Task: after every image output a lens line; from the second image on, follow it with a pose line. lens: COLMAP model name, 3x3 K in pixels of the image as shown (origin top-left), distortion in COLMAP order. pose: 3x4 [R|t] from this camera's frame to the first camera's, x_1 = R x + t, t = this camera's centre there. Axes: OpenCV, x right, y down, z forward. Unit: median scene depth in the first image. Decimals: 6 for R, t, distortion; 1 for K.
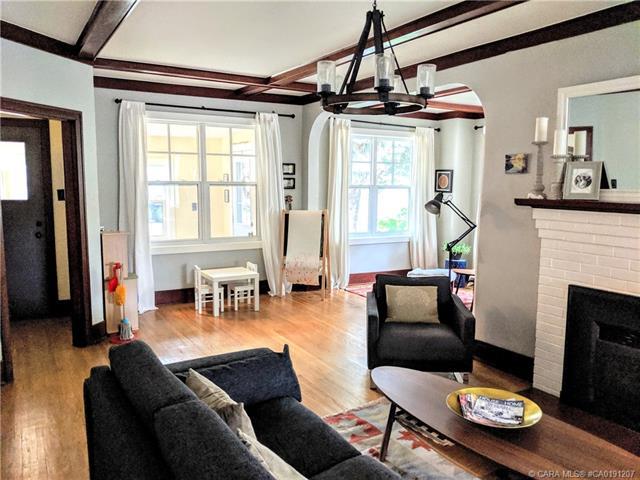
lens RADIAL K [[513.0, 0, 311.5], [0, 513.0, 240.3], [0, 0, 1]] dist [0.127033, -0.227255]
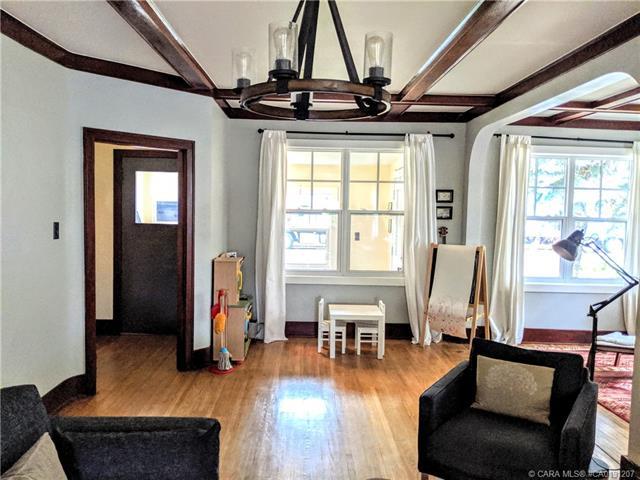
lens RADIAL K [[505.9, 0, 322.3], [0, 505.9, 233.5], [0, 0, 1]] dist [0.131811, -0.209928]
pose [[0.881091, 0.035659, -0.471601, 0.199005], [-0.068317, 0.996292, -0.052305, -0.020478], [0.467987, 0.078304, 0.880260, 0.176276]]
